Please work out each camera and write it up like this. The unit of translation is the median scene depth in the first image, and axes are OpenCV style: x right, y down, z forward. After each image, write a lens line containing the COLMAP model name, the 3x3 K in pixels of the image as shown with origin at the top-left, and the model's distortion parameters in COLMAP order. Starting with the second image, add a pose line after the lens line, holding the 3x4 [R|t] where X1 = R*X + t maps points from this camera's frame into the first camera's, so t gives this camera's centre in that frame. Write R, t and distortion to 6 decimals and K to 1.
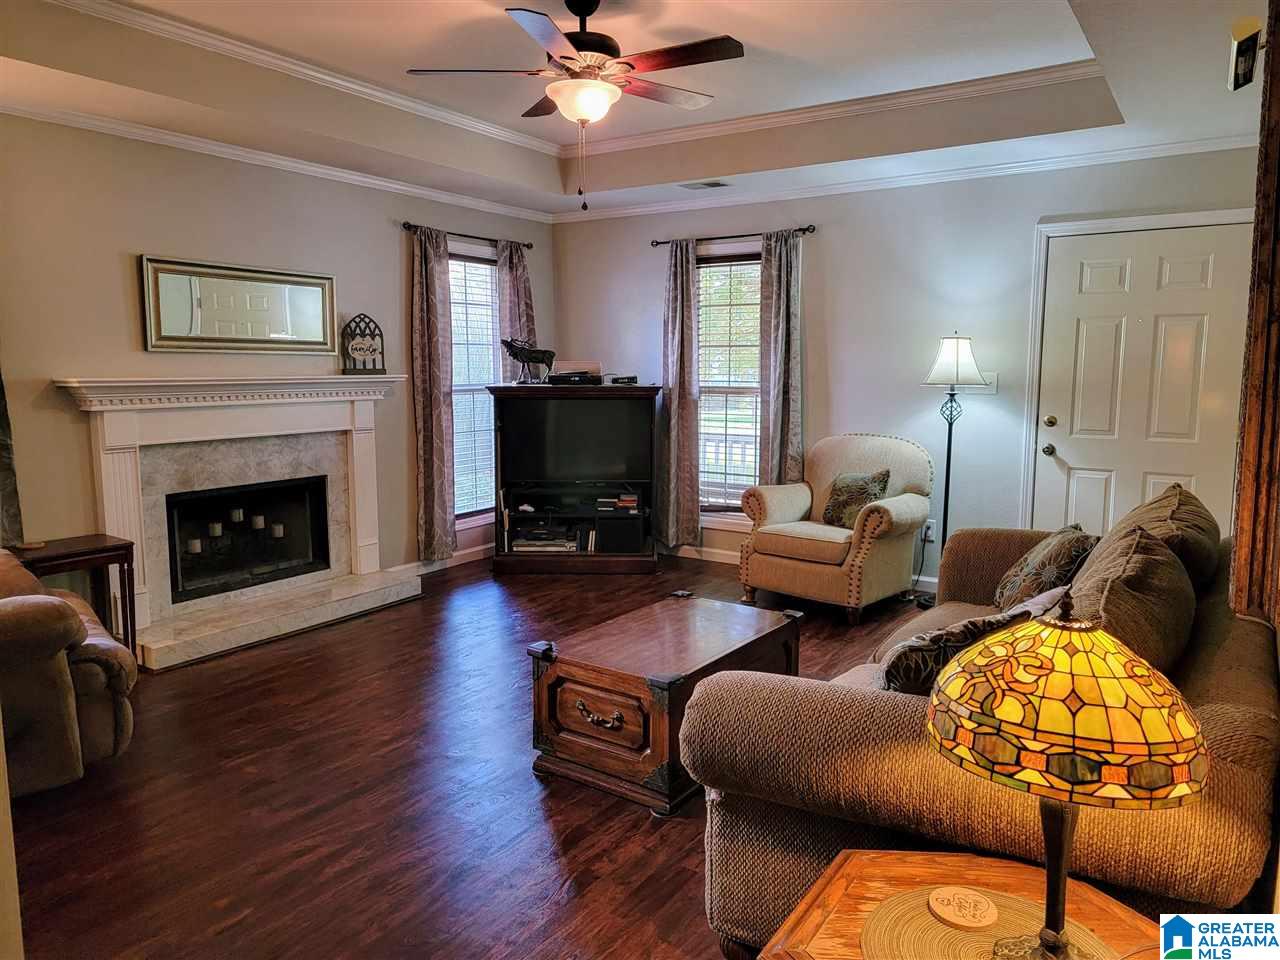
lens RADIAL K [[884.1, 0, 643.8], [0, 884.1, 472.1], [0, 0, 1]] dist [0.037931, -0.000404]
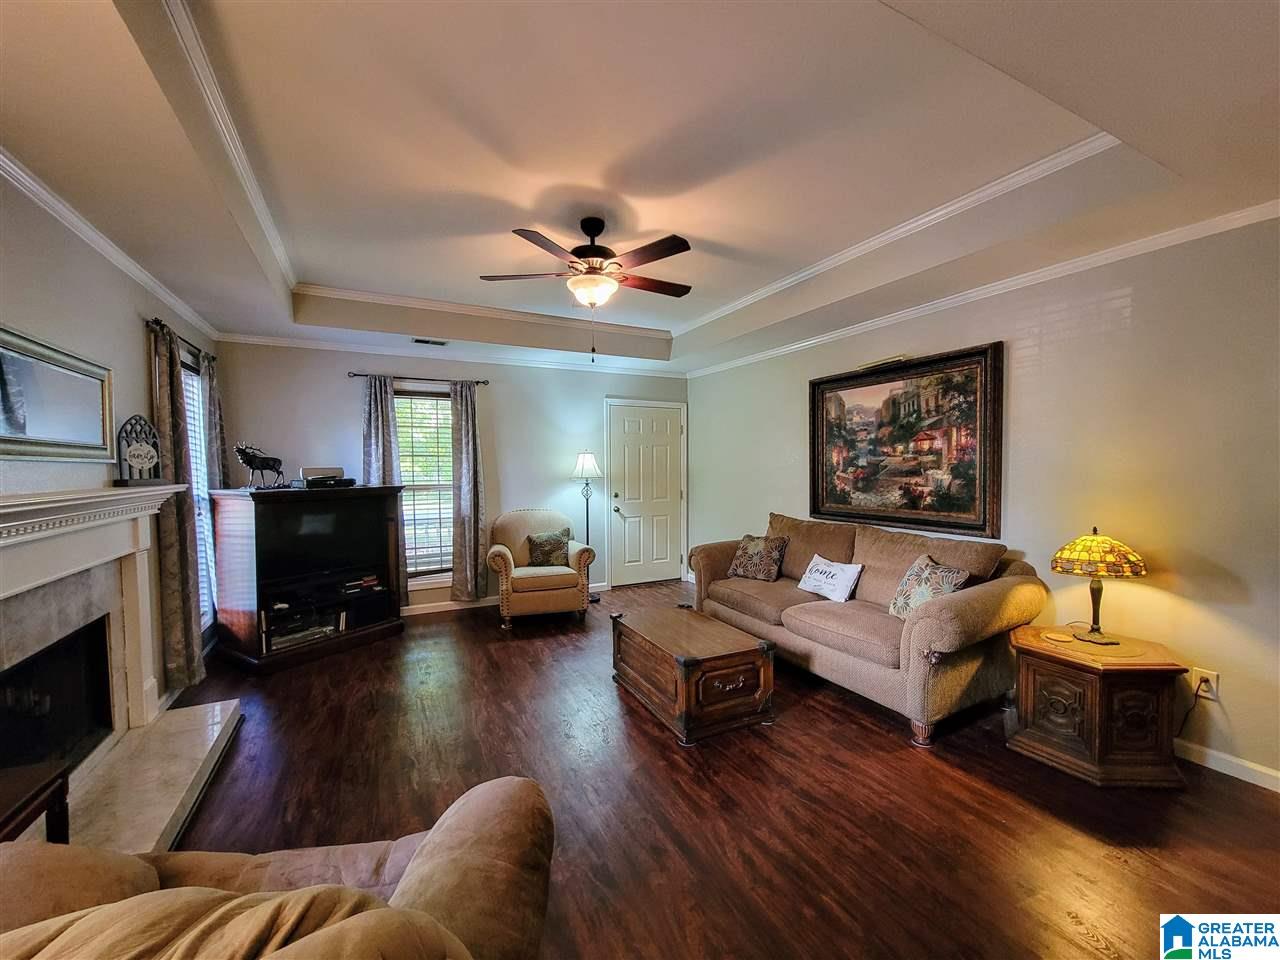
lens RADIAL K [[523.9, 0, 640.9], [0, 523.9, 484.9], [0, 0, 1]] dist [-0.004589, -0.000398]
pose [[0.498266, -0.037823, 0.866199, -0.464000], [0.114915, 0.993115, -0.022738, -0.040088], [-0.859375, 0.110869, 0.499182, 0.309552]]
